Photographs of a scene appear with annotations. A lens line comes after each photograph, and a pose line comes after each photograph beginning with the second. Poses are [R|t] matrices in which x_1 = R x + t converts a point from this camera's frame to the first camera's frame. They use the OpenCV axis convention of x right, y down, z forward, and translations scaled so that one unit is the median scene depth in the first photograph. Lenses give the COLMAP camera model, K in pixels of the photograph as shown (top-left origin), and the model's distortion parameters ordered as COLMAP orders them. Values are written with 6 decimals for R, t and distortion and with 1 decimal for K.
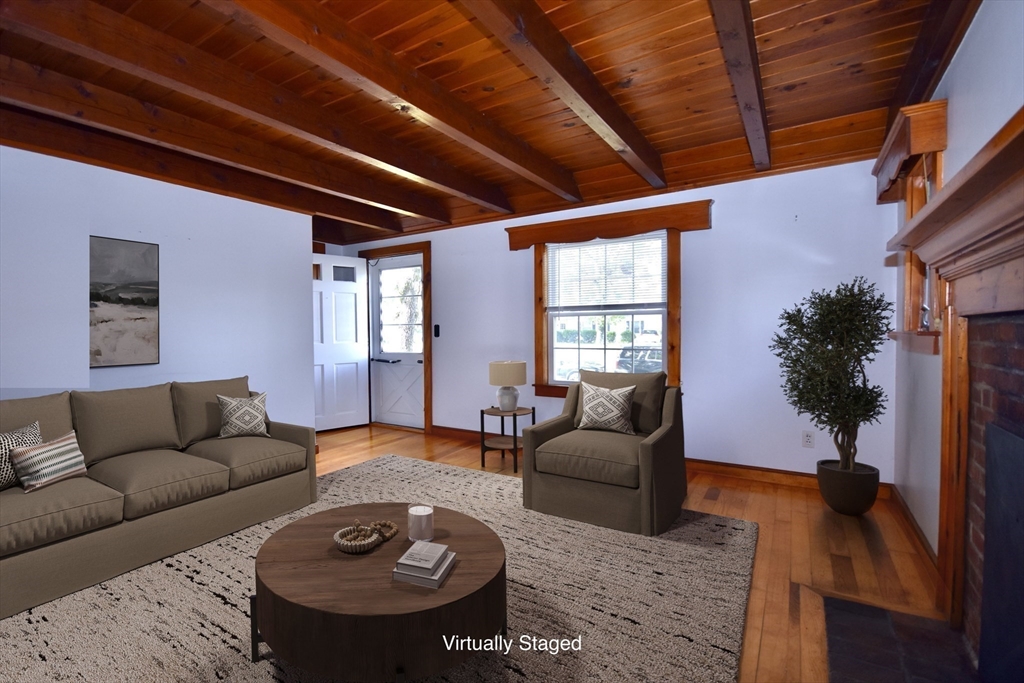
lens RADIAL K [[461.9, 0, 512.0], [0, 461.9, 341.5], [0, 0, 1]] dist [0.000114, 0.000040]
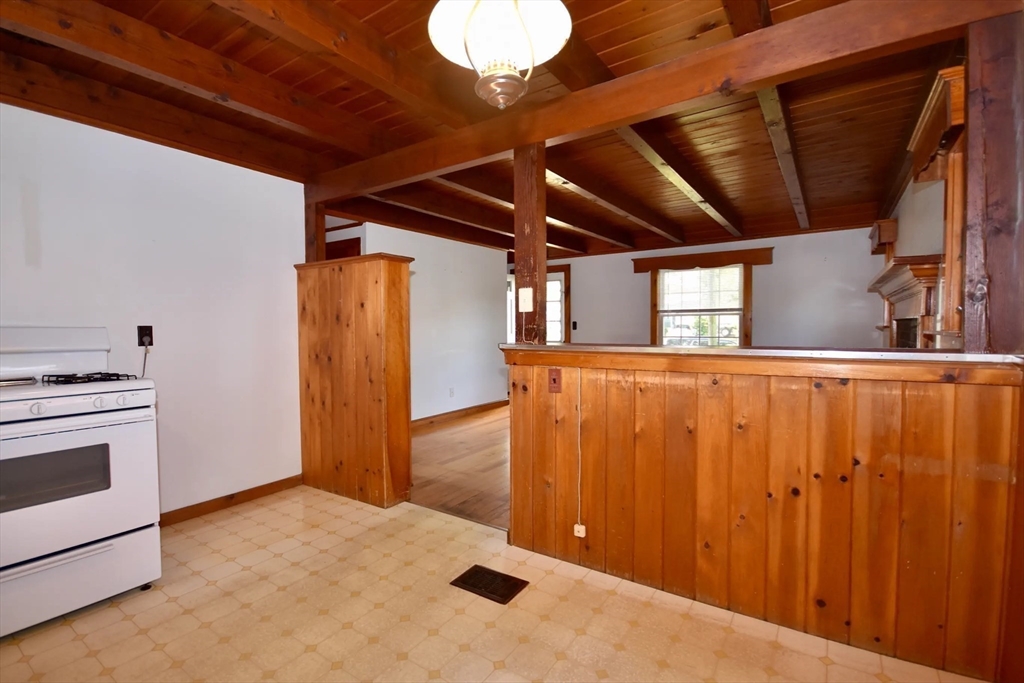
lens RADIAL K [[463.7, 0, 512.0], [0, 463.7, 341.5], [0, 0, 1]] dist [-0.004111, -0.000364]
pose [[0.999619, 0.007055, -0.026688, -0.376235], [-0.007049, 0.999975, 0.000296, 0.033398], [0.026689, -0.000108, 0.999644, -0.565577]]
